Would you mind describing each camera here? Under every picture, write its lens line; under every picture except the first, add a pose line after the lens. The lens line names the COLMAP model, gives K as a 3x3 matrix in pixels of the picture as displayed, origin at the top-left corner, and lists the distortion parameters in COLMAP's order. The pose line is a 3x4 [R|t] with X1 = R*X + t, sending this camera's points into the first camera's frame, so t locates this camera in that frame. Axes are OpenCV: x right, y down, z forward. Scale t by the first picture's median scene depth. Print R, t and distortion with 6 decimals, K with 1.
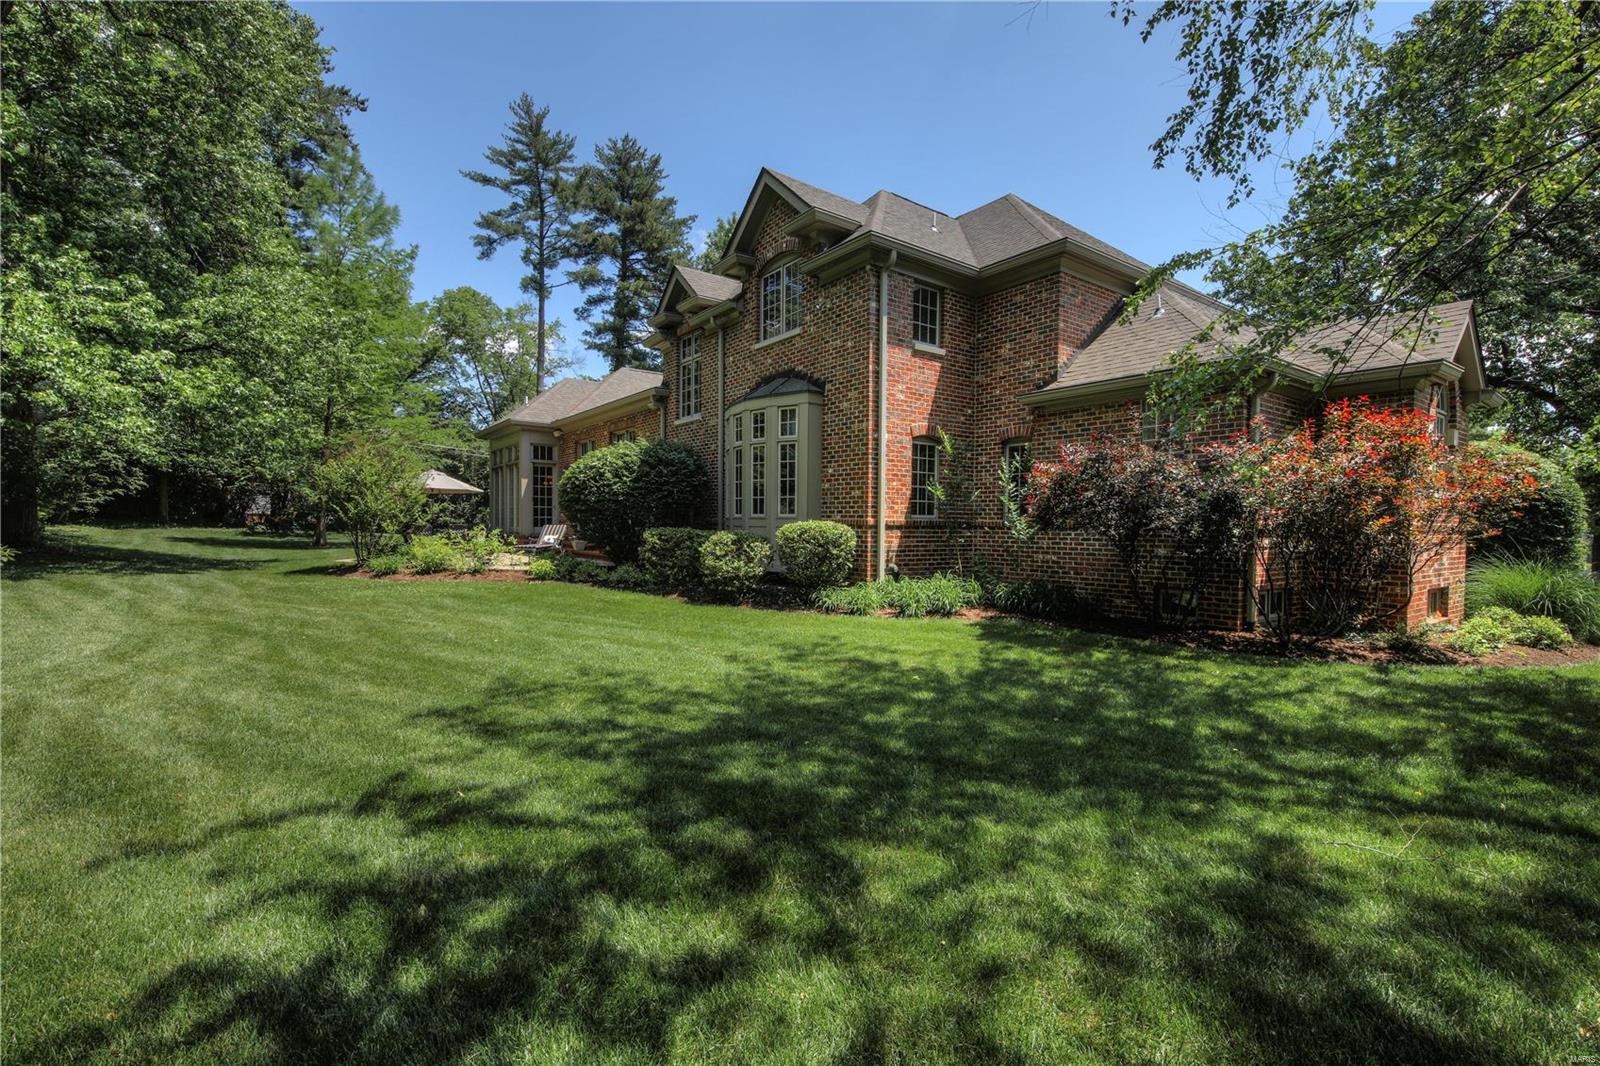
lens RADIAL K [[737.4, 0, 800.0], [0, 737.4, 533.0], [0, 0, 1]] dist [0.011077, -0.000447]
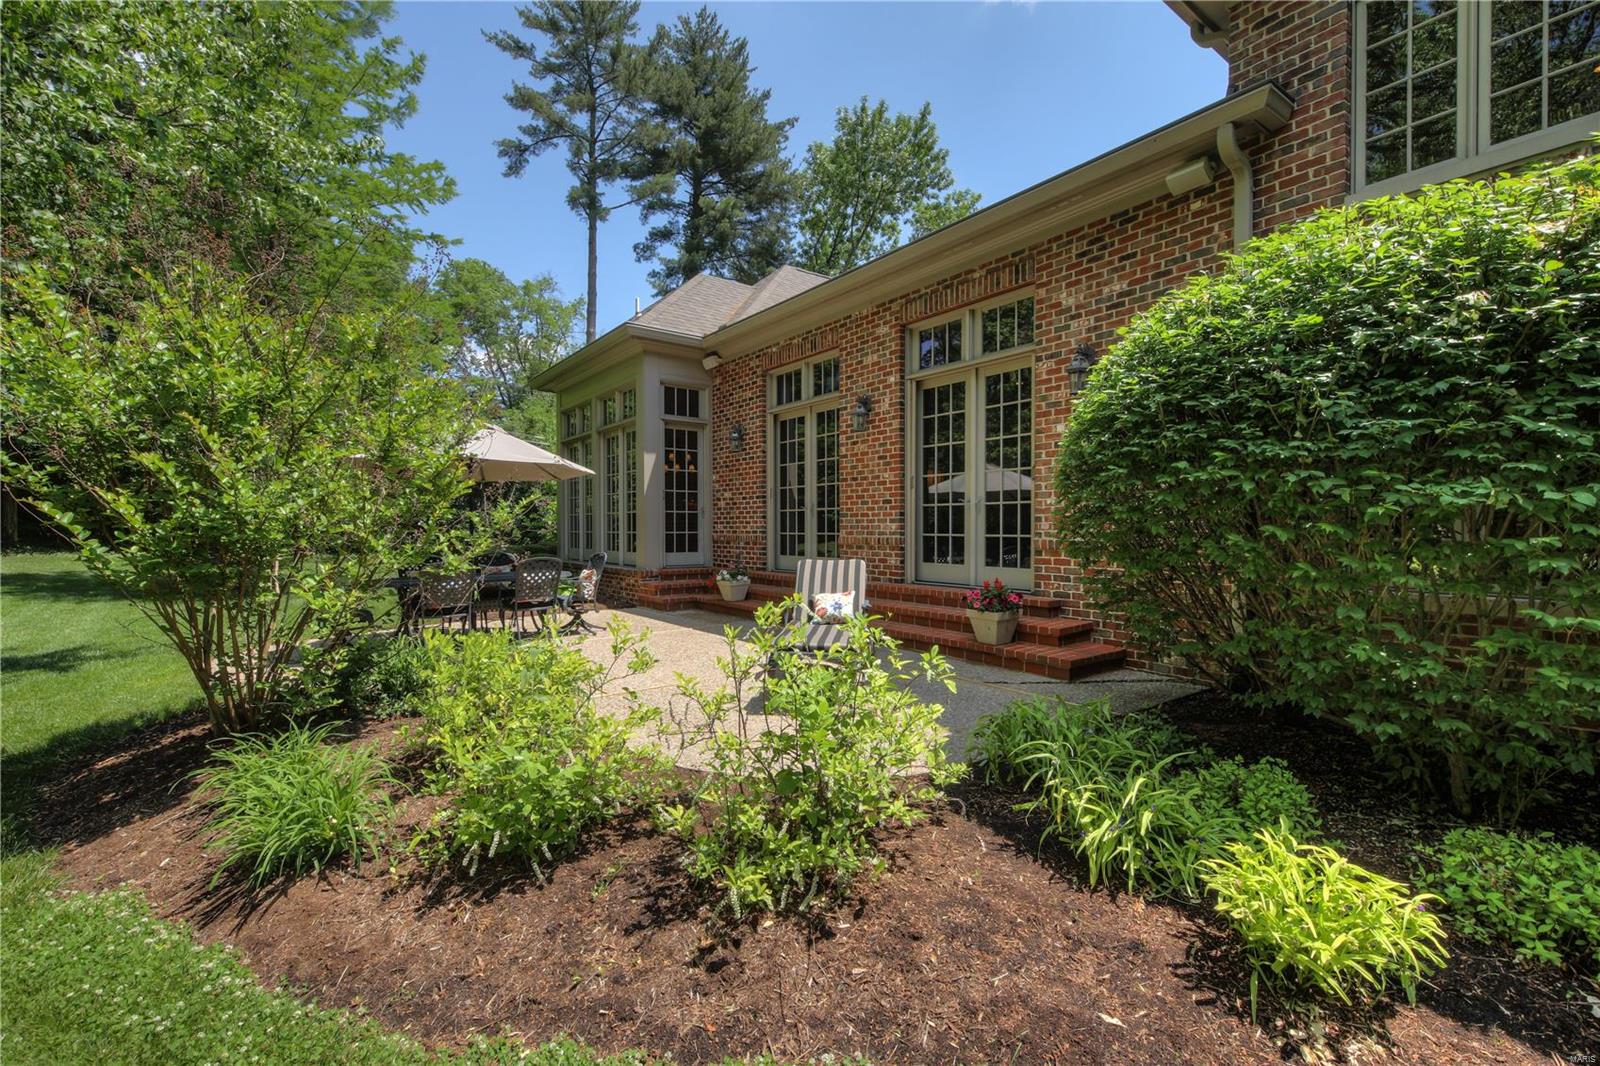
lens RADIAL K [[737.4, 0, 800.0], [0, 737.4, 533.0], [0, 0, 1]] dist [0.011077, -0.000447]
pose [[0.999965, -0.008346, -0.001129, -0.149752], [0.008335, 0.999925, -0.008976, -0.008900], [0.001204, 0.008967, 0.999959, 0.282640]]
